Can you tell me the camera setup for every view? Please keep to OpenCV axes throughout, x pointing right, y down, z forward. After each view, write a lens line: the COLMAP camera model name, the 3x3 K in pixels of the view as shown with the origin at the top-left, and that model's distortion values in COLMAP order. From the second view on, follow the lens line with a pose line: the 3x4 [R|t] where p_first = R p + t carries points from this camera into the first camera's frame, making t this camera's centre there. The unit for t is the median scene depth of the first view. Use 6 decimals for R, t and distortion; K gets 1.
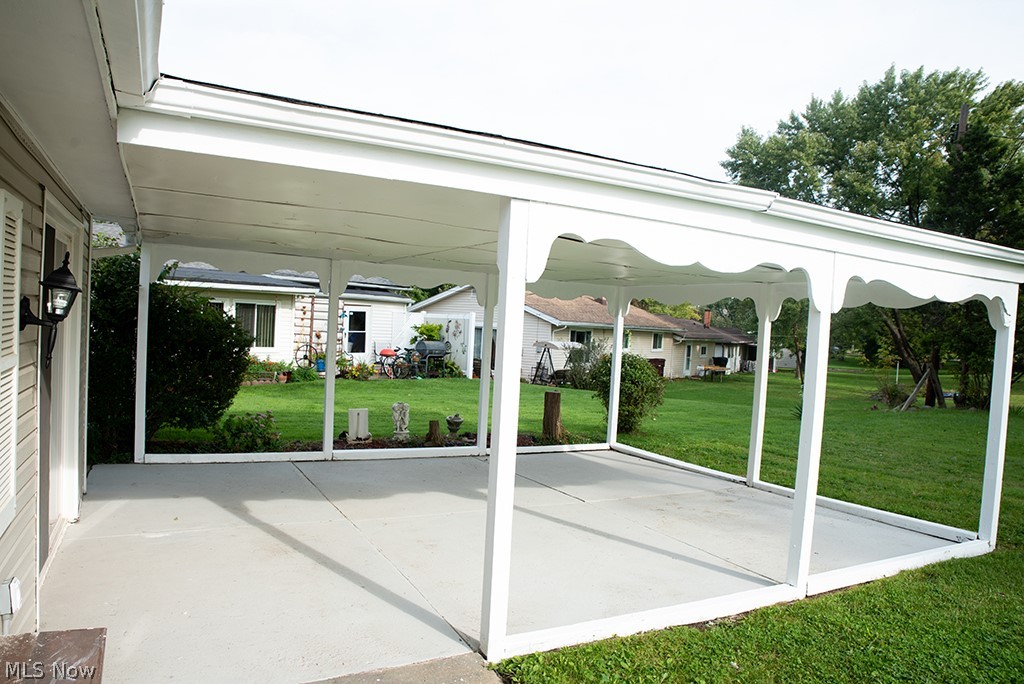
lens RADIAL K [[690.3, 0, 512.0], [0, 690.3, 342.0], [0, 0, 1]] dist [-0.135372, 0.102103]
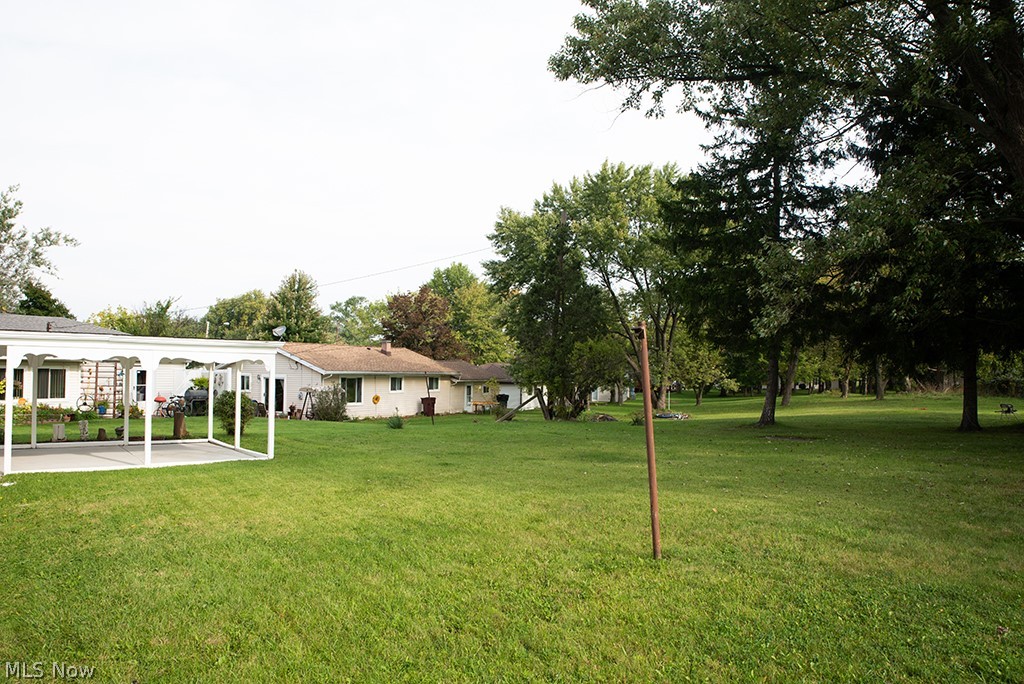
lens RADIAL K [[690.3, 0, 512.0], [0, 690.3, 342.0], [0, 0, 1]] dist [-0.135372, 0.102103]
pose [[0.990011, -0.036849, 0.136090, 0.250028], [0.045911, 0.996890, -0.064054, 0.014022], [-0.133306, 0.069662, 0.988624, -0.325790]]
